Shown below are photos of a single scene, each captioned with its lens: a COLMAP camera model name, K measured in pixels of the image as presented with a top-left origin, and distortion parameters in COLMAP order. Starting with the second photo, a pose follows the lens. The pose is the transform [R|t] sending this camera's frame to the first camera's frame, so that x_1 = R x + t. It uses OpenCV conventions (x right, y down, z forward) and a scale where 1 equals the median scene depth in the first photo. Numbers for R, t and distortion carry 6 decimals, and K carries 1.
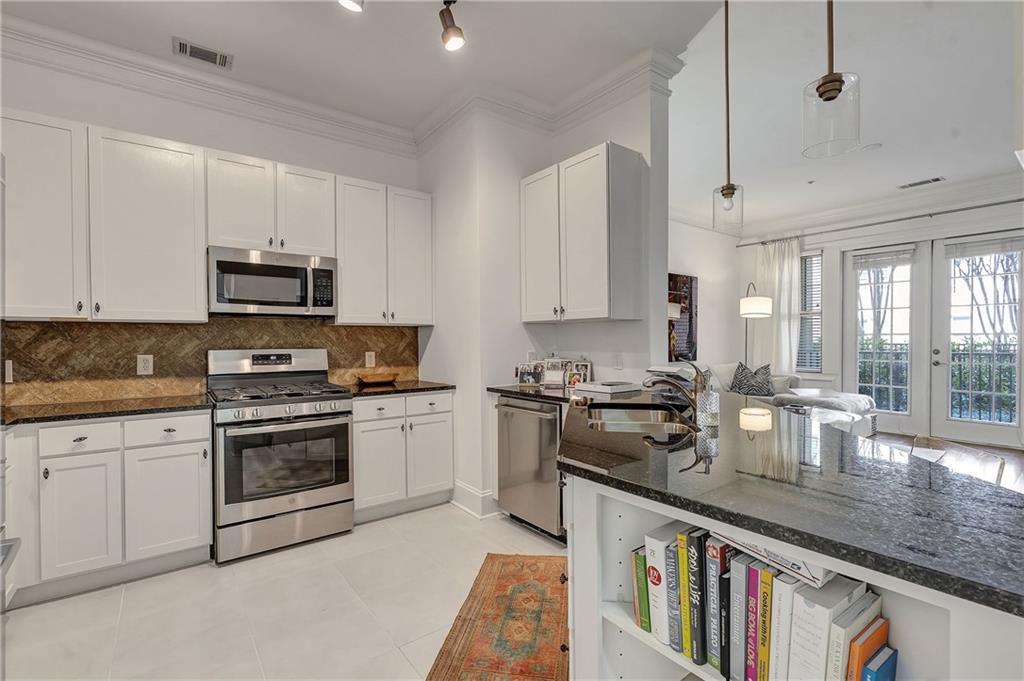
lens RADIAL K [[469.8, 0, 510.3], [0, 469.8, 340.7], [0, 0, 1]] dist [0.008581, 0.000481]
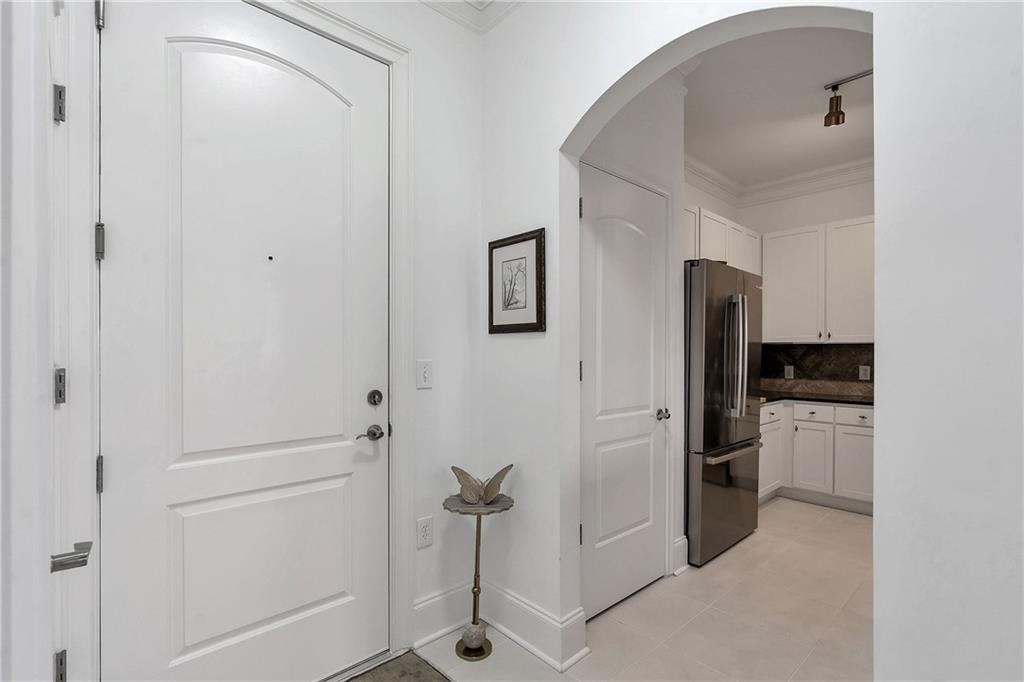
lens RADIAL K [[469.8, 0, 521.4], [0, 469.8, 356.6], [0, 0, 1]] dist [0.008581, 0.000481]
pose [[0.112379, 0.015658, -0.993542, 0.503601], [-0.006480, 0.999866, 0.015025, -0.012563], [0.993644, 0.004750, 0.112465, -0.185094]]
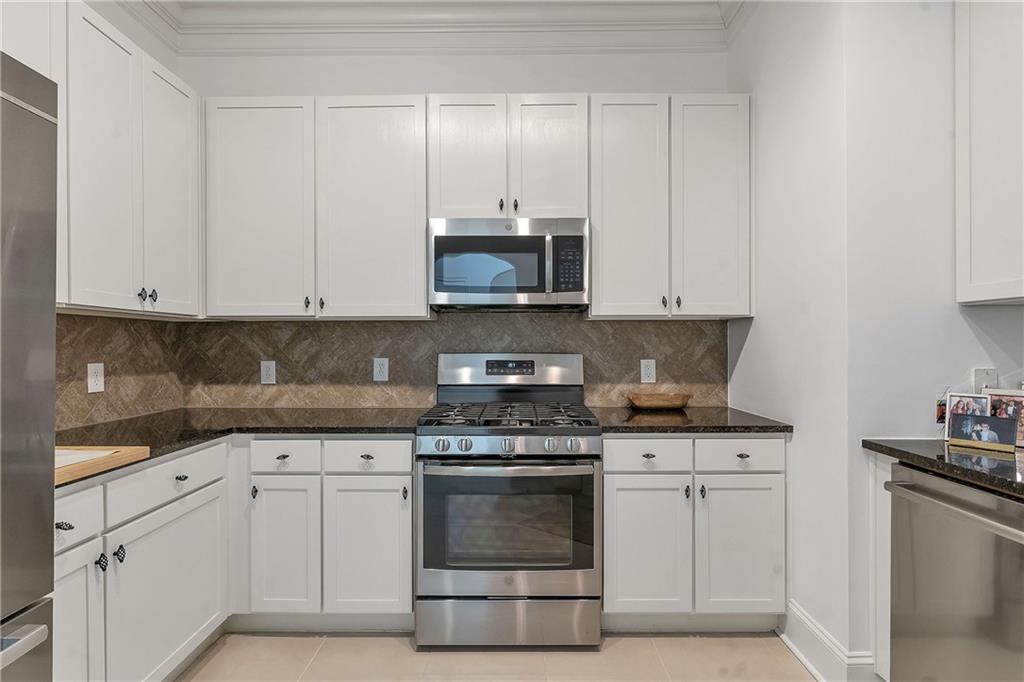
lens RADIAL K [[505.1, 0, 510.8], [0, 505.1, 345.4], [0, 0, 1]] dist [-0.009353, 0.000920]
pose [[0.794856, 0.007106, -0.606757, -0.026536], [-0.004373, 0.999973, 0.005982, 0.000477], [0.606782, -0.002102, 0.794865, 0.392190]]
